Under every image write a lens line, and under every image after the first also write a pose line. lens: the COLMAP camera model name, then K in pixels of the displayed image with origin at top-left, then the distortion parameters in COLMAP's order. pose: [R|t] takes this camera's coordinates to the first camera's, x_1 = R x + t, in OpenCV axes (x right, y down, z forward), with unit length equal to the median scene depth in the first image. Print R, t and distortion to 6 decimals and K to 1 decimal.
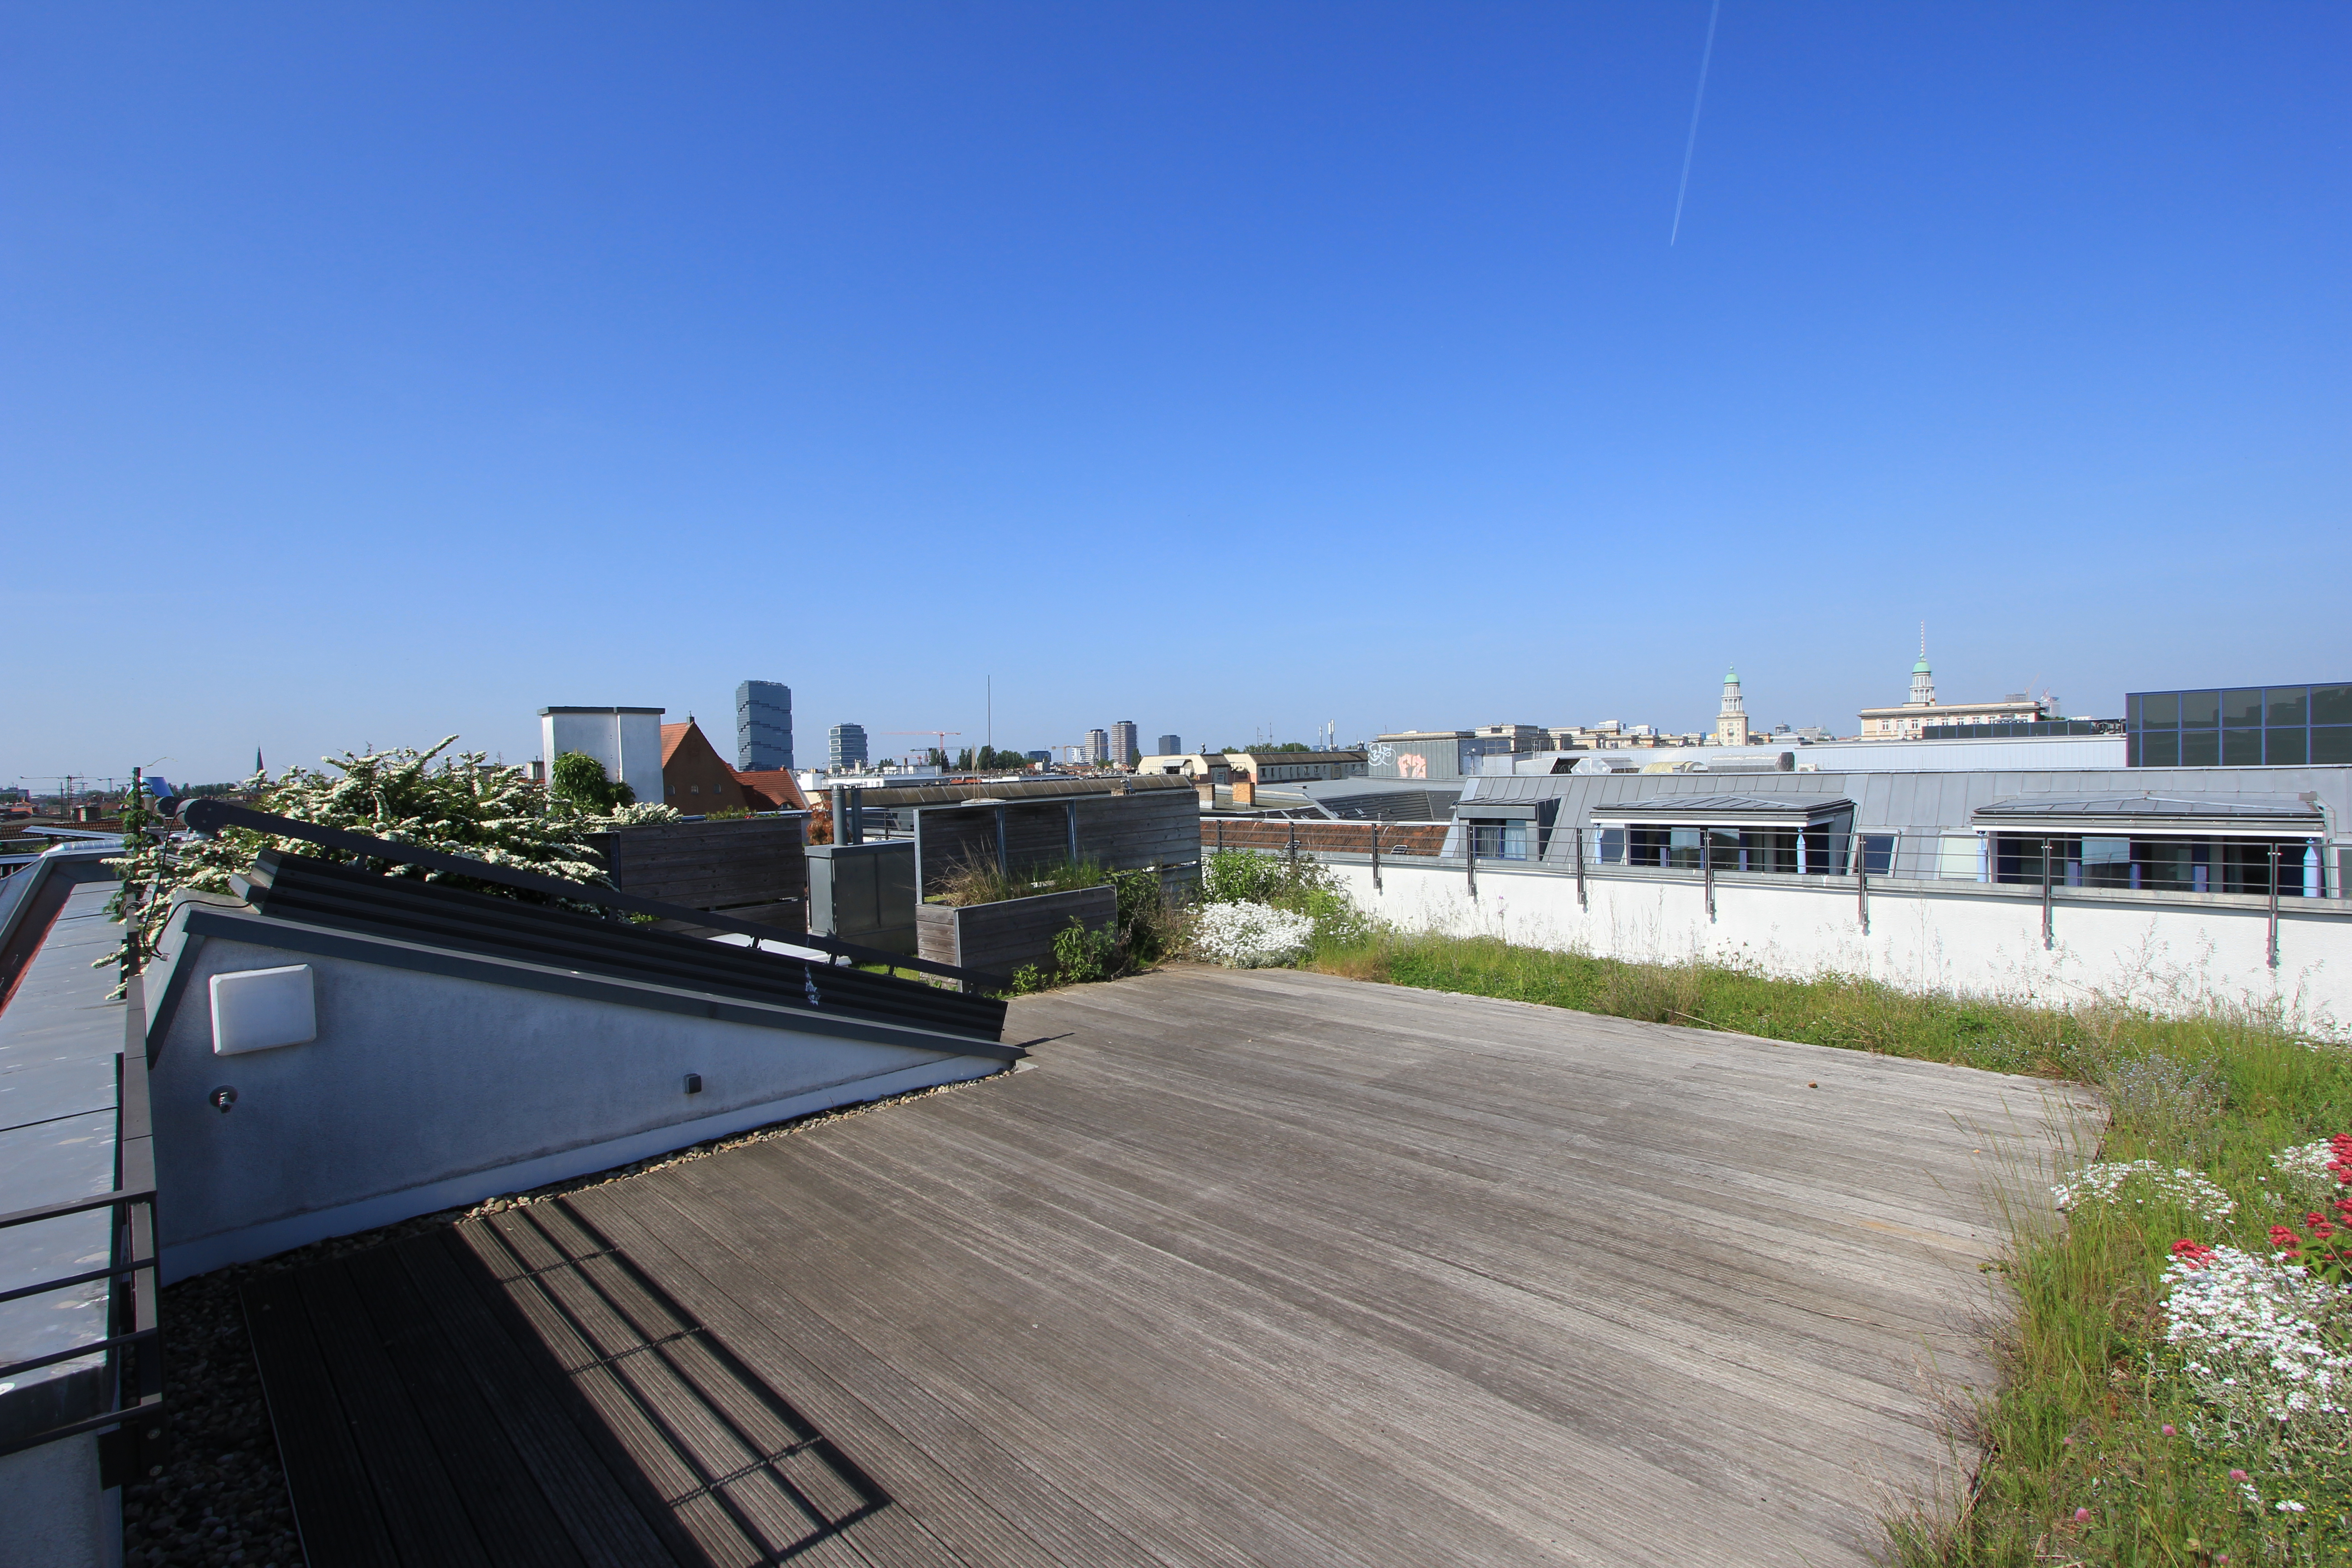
lens RADIAL K [[1088.6, 0, 1173.9], [0, 1088.6, 786.8], [0, 0, 1]] dist [-0.002710, -0.000349]
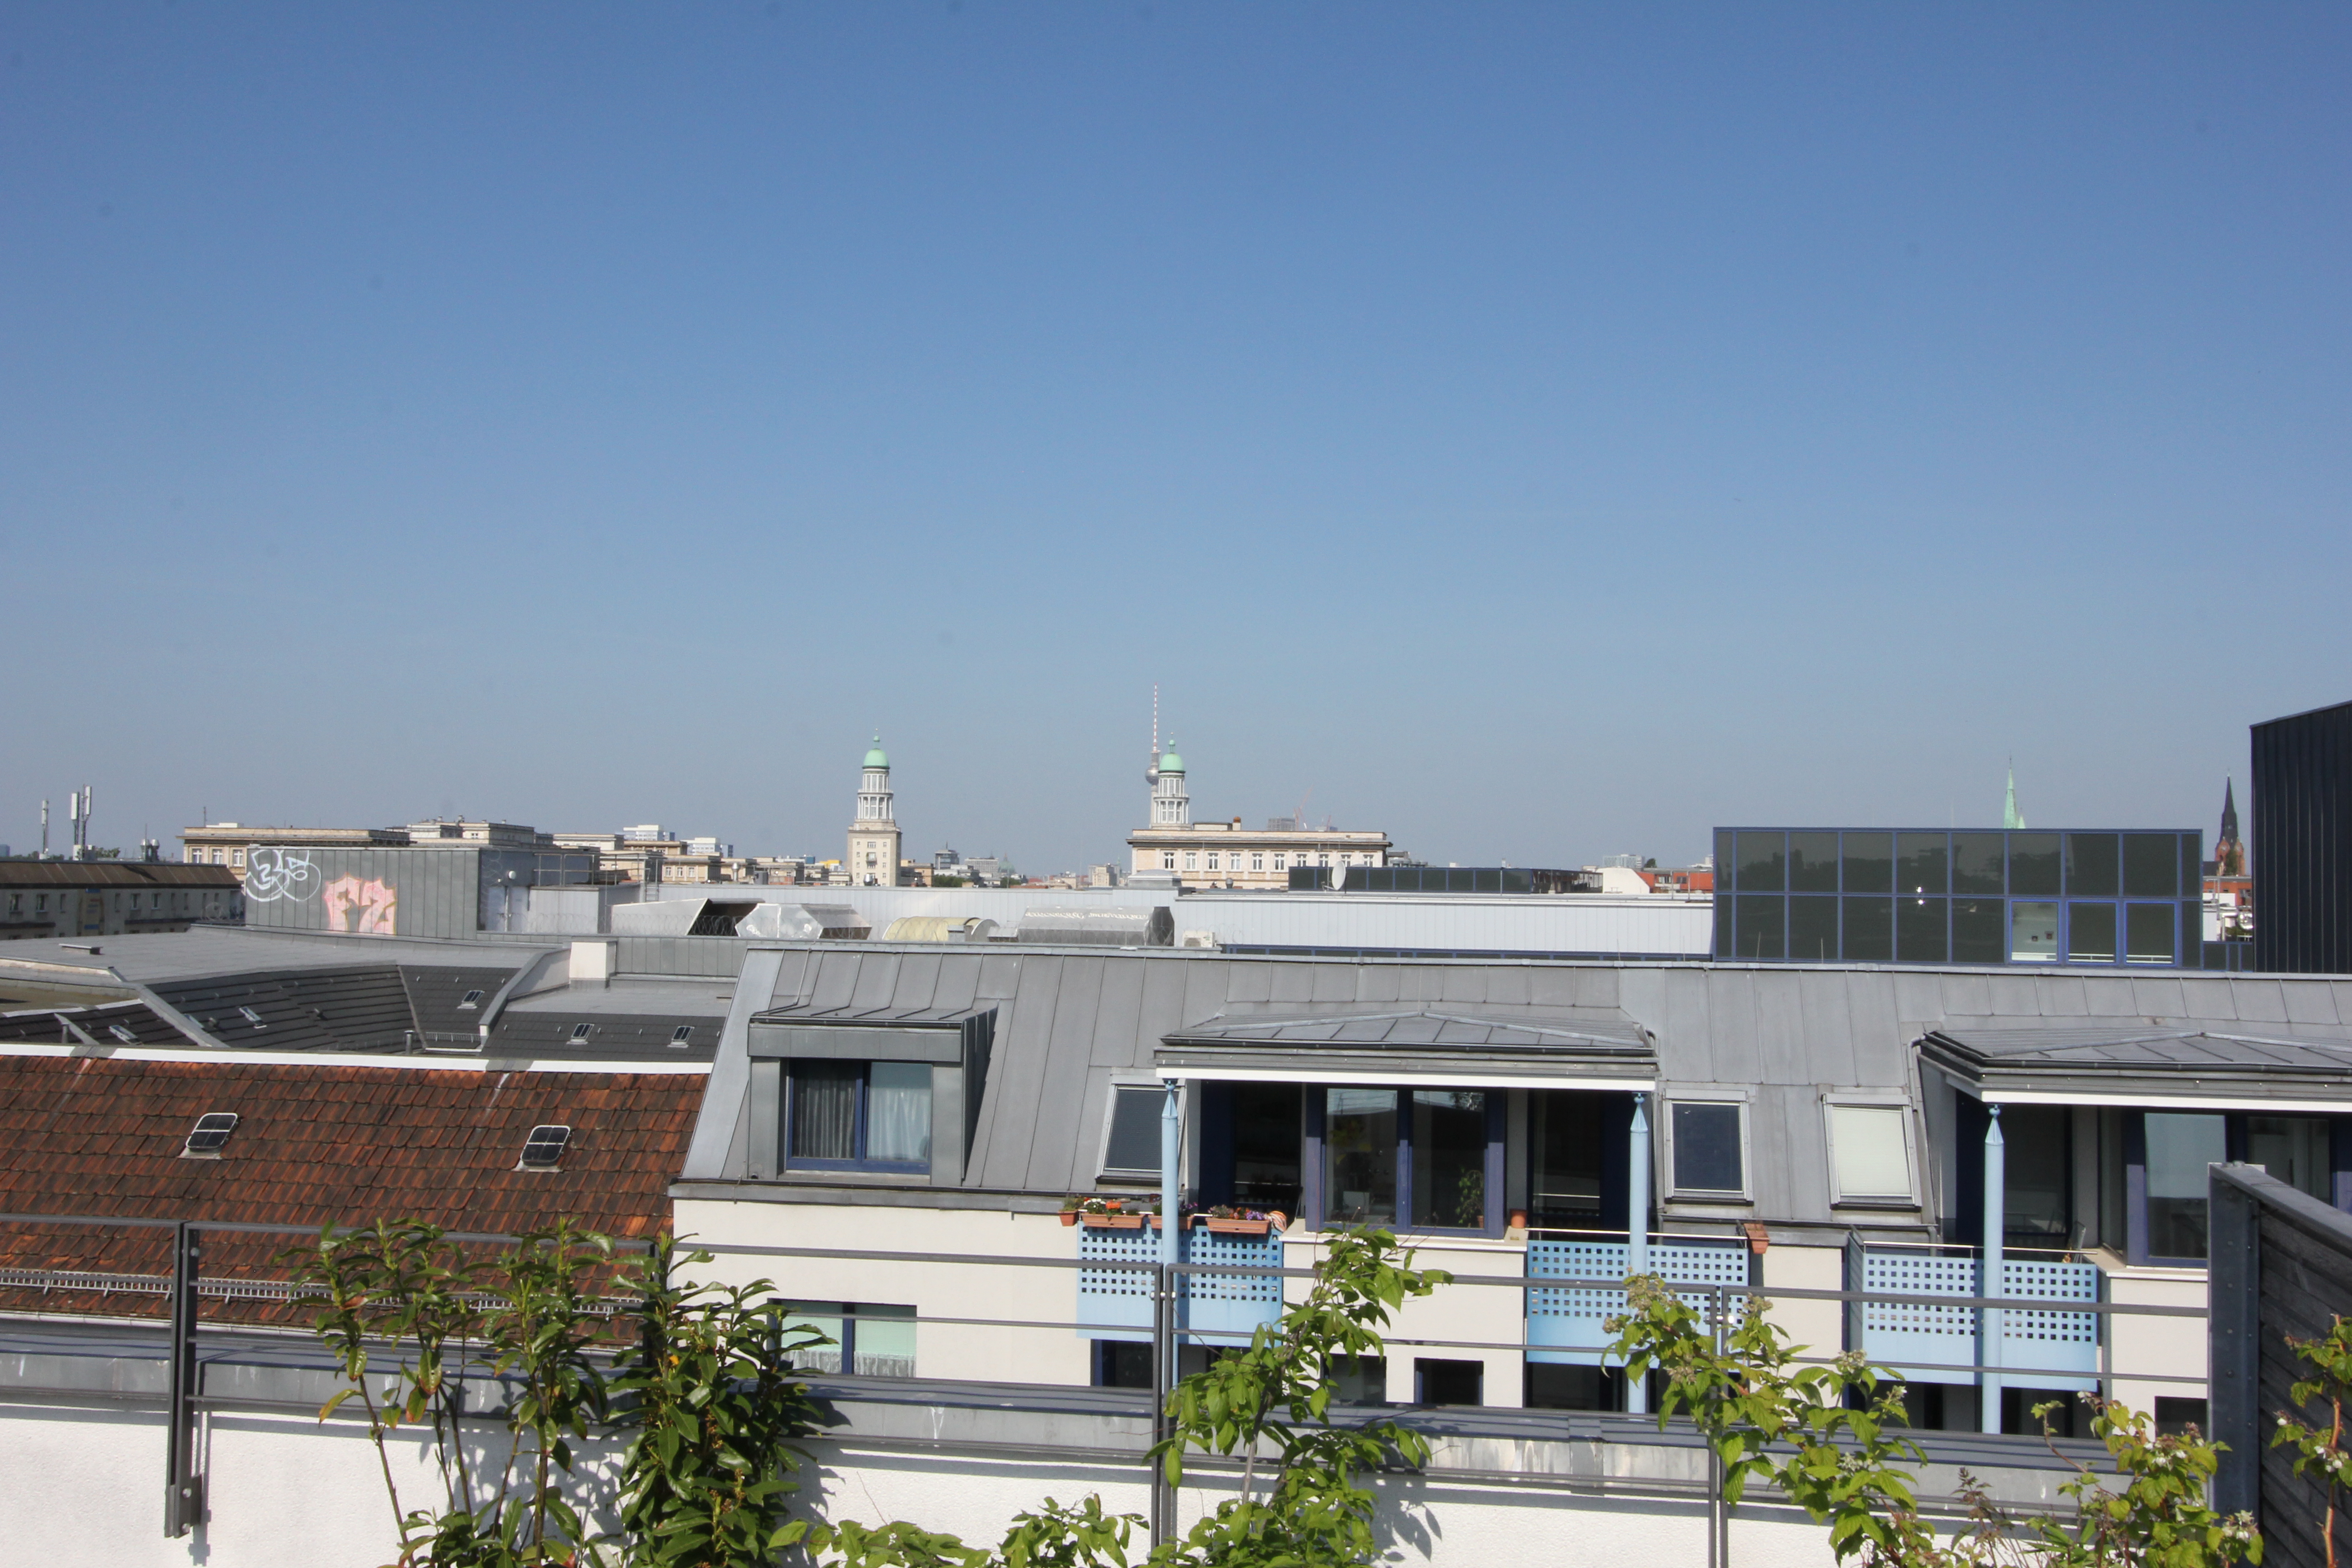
lens RADIAL K [[2289.5, 0, 1176.9], [0, 2289.5, 784.9], [0, 0, 1]] dist [0.036019, 0.000000]
pose [[0.820431, 0.066373, 0.567880, -0.032301], [-0.024721, 0.996428, -0.080747, -0.002124], [-0.571211, 0.052209, 0.819141, 0.106623]]
